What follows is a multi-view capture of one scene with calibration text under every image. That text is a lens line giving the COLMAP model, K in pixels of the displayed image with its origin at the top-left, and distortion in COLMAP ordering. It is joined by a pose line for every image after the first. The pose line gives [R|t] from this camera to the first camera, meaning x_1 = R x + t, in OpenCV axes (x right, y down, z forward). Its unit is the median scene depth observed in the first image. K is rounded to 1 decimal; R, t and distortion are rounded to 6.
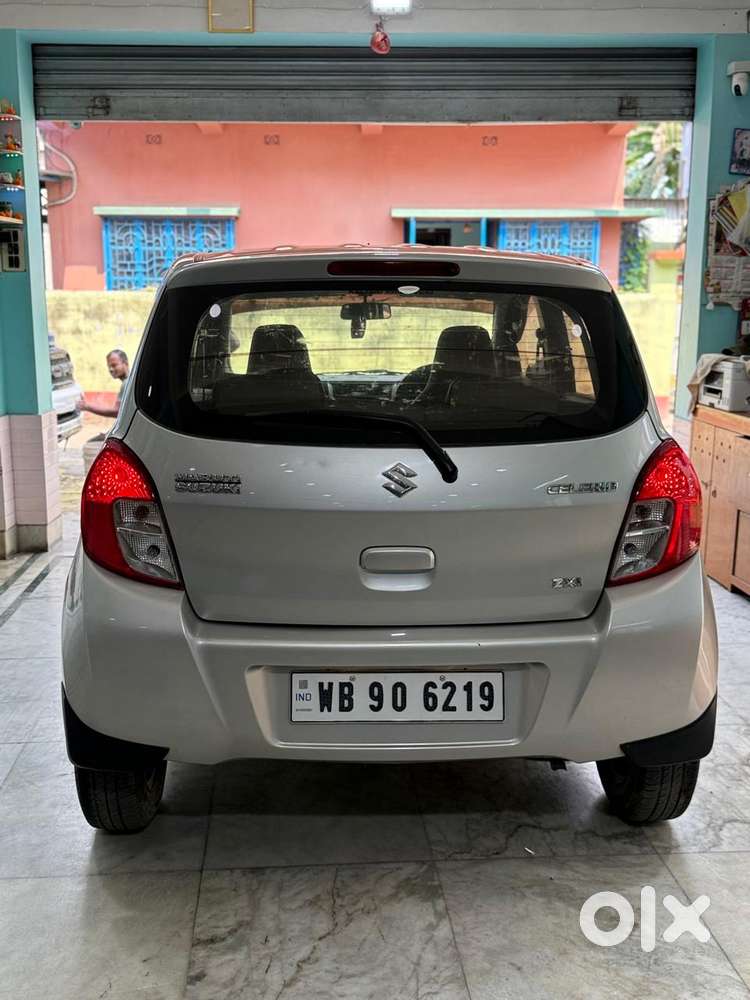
lens RADIAL K [[1208.8, 0, 382.4], [0, 1208.8, 472.5], [0, 0, 1]] dist [0.150857, 0.000000]
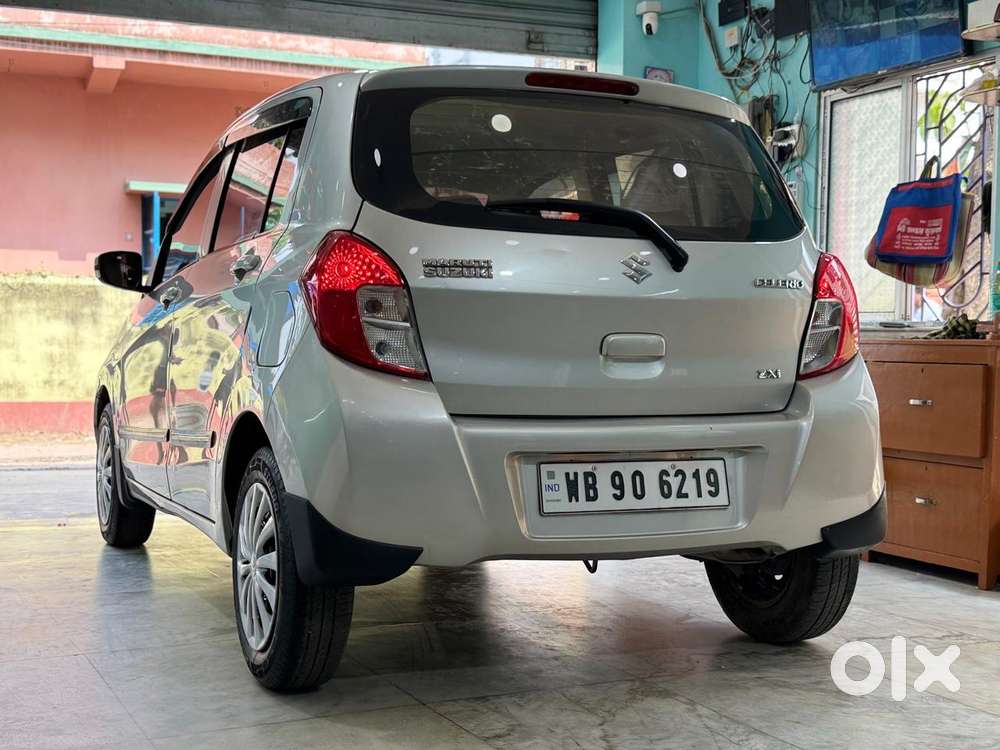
lens RADIAL K [[1512.3, 0, 554.0], [0, 1512.3, 316.4], [0, 0, 1]] dist [0.242467, 0.000000]
pose [[0.920006, 0.006389, 0.391851, -0.543341], [0.063313, 0.984310, -0.164699, 0.249569], [-0.386755, 0.176334, 0.905167, -0.135165]]
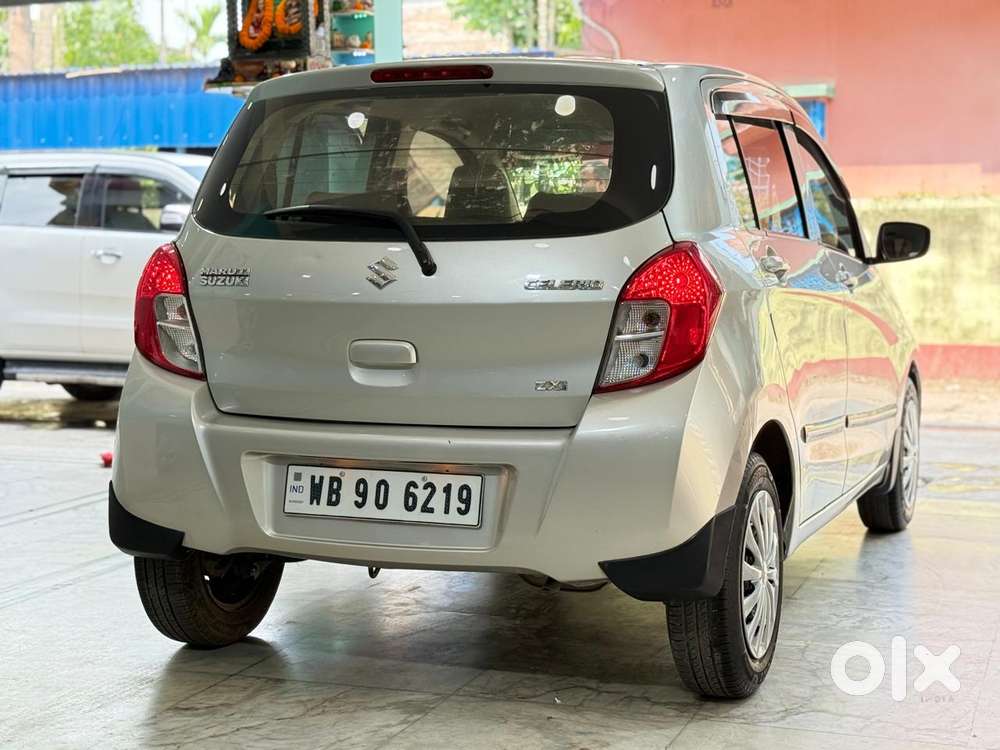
lens RADIAL K [[1950.4, 0, 428.5], [0, 1950.4, 299.5], [0, 0, 1]] dist [0.253051, 0.000000]
pose [[0.891435, 0.006680, -0.453099, 0.767429], [-0.064483, 0.991586, -0.112247, 0.203342], [0.448537, 0.129278, 0.884365, -0.411039]]
